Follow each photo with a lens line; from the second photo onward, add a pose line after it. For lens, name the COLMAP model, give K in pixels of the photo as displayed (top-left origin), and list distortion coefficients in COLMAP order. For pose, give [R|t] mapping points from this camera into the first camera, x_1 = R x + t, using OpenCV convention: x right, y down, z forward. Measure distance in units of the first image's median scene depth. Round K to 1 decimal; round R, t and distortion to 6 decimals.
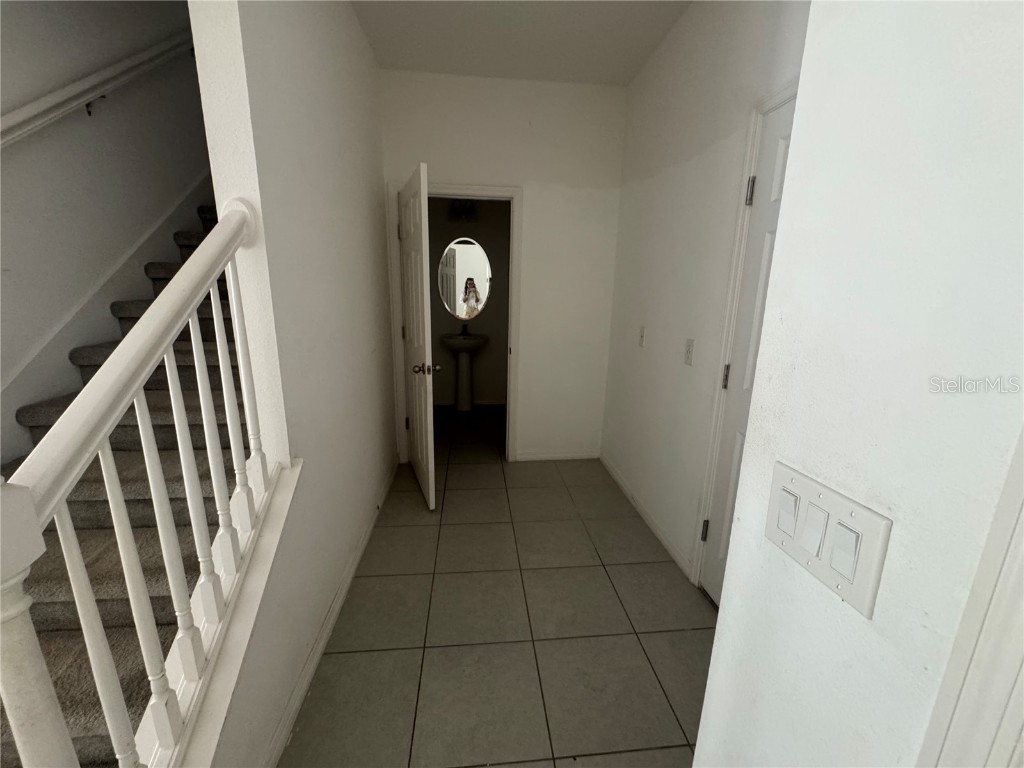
lens RADIAL K [[411.6, 0, 510.5], [0, 411.6, 381.8], [0, 0, 1]] dist [-0.001210, 0.000294]
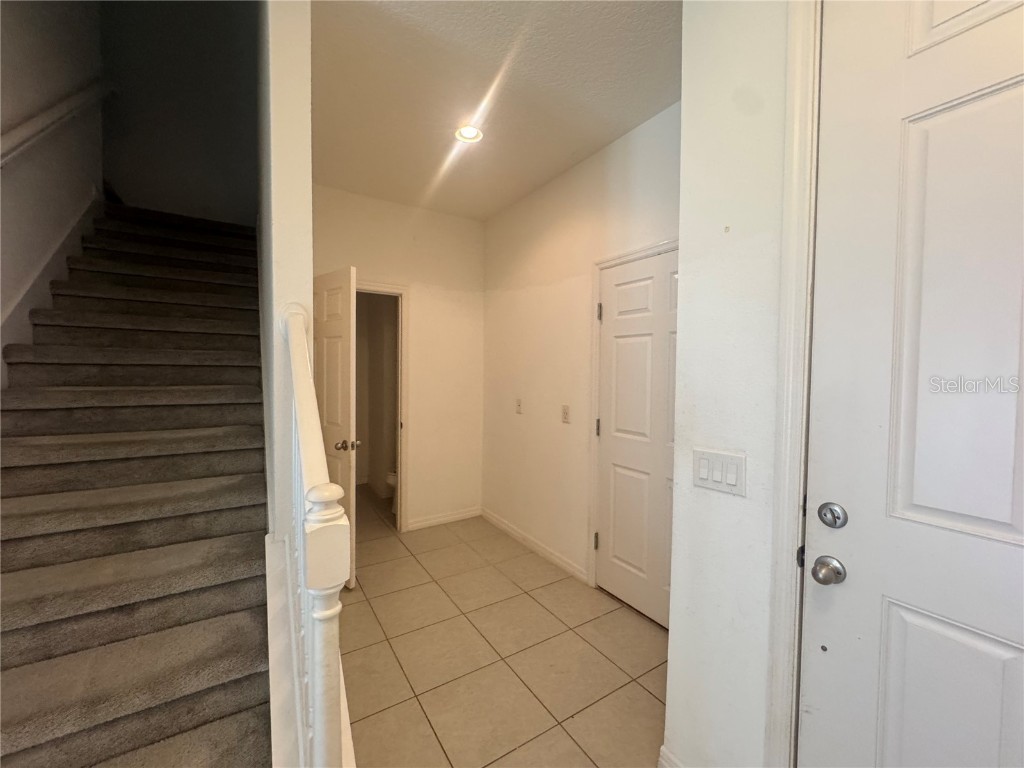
lens RADIAL K [[411.6, 0, 510.5], [0, 411.6, 381.8], [0, 0, 1]] dist [-0.001210, 0.000294]
pose [[0.892715, -0.021190, 0.450124, -0.306097], [0.104132, 0.981558, -0.160314, 0.022334], [-0.438426, 0.189986, 0.878458, -0.146257]]
